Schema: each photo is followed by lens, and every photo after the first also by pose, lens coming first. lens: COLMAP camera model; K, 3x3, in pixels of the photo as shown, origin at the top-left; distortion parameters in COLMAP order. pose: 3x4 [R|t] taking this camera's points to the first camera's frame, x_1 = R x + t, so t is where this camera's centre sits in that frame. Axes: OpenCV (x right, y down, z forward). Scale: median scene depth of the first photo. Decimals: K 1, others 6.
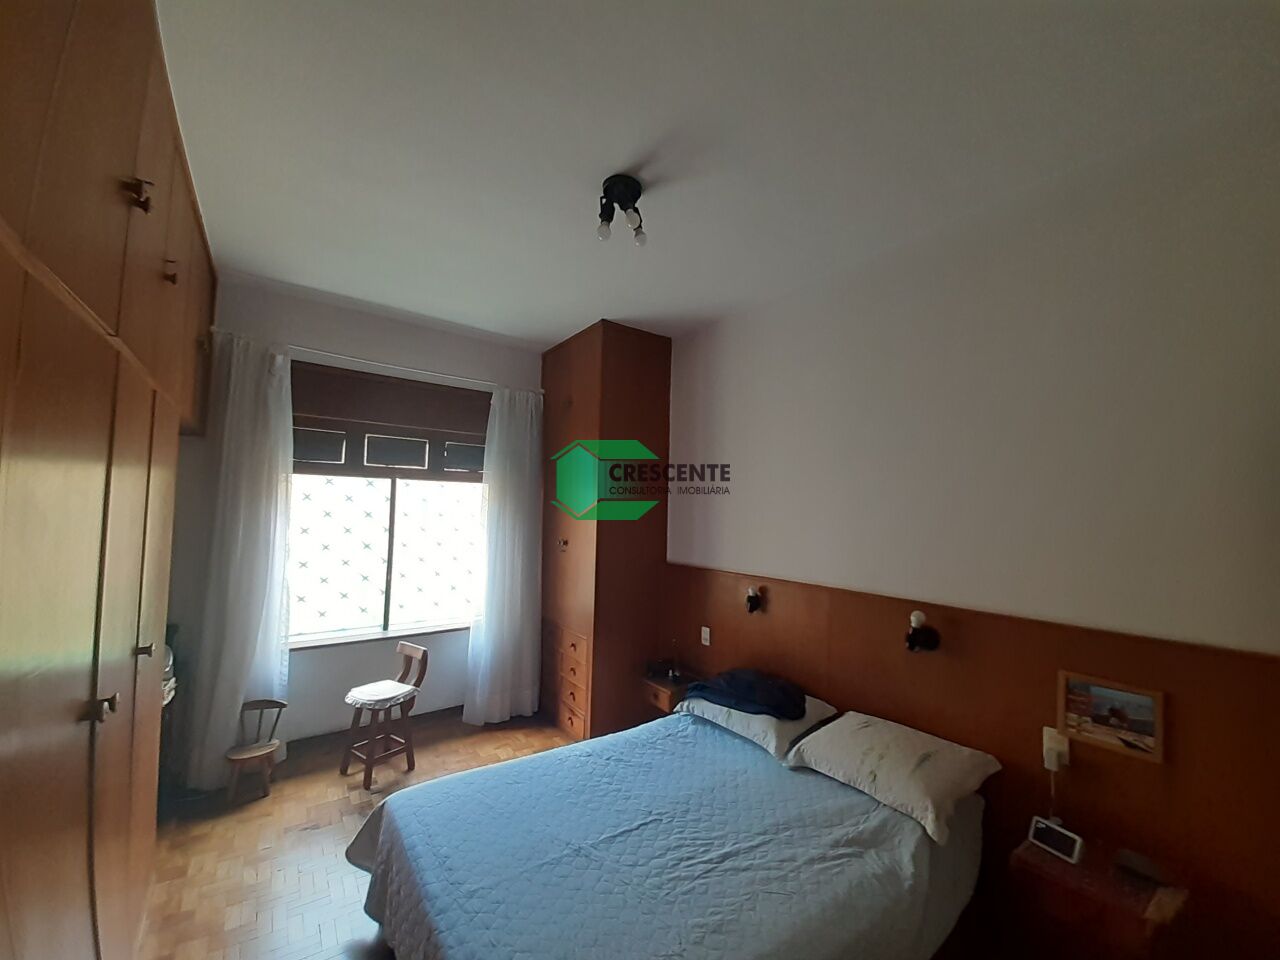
lens RADIAL K [[510.7, 0, 651.2], [0, 510.7, 482.7], [0, 0, 1]] dist [0.015018, -0.007306]
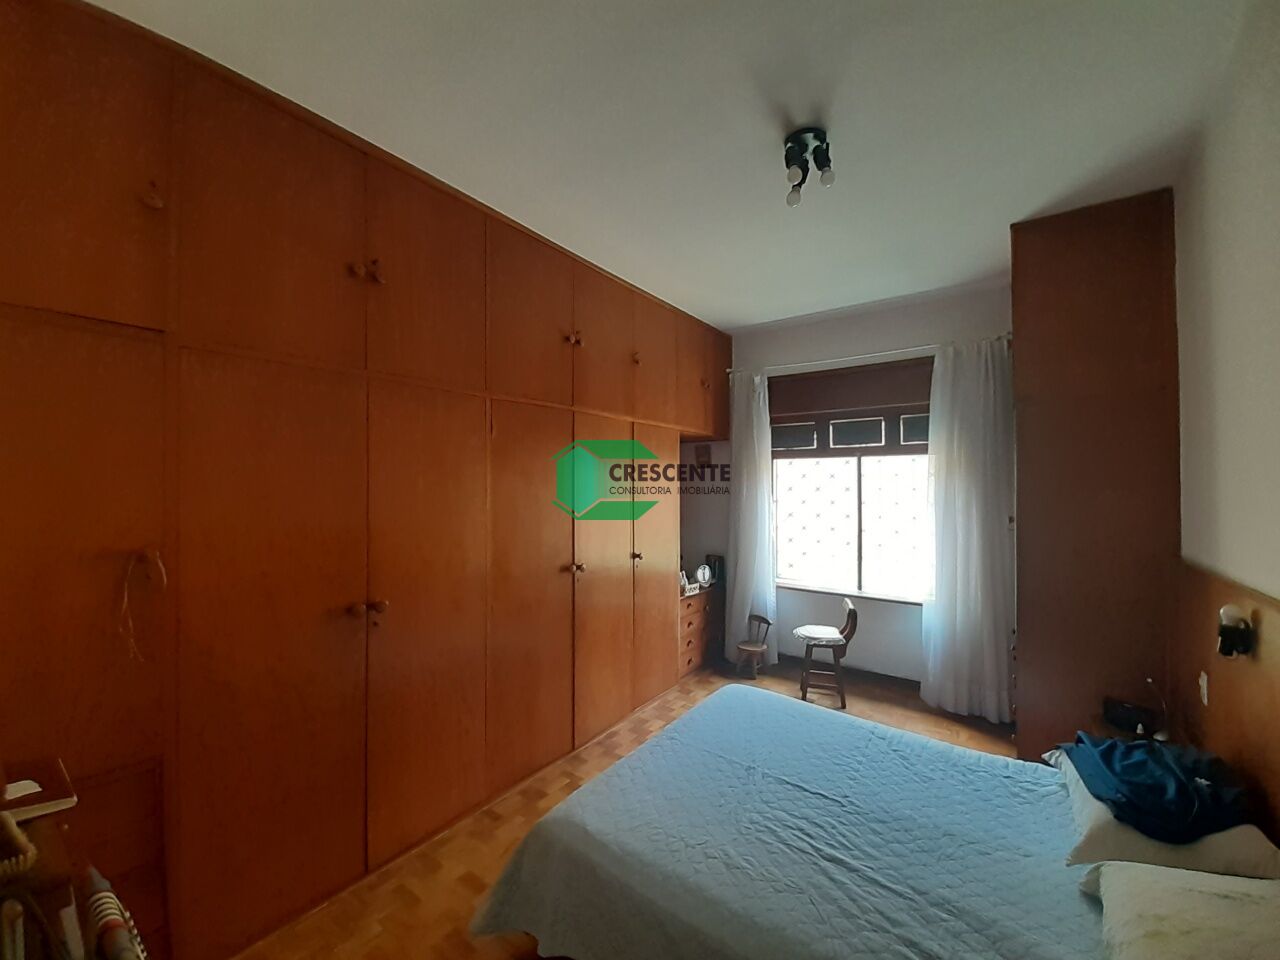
lens RADIAL K [[510.7, 0, 640.6], [0, 510.7, 481.5], [0, 0, 1]] dist [0.015018, -0.007306]
pose [[0.294895, -0.033473, -0.954943, 0.501617], [0.060777, 0.998020, -0.016214, 0.041678], [0.953595, -0.053257, 0.296346, 0.251966]]
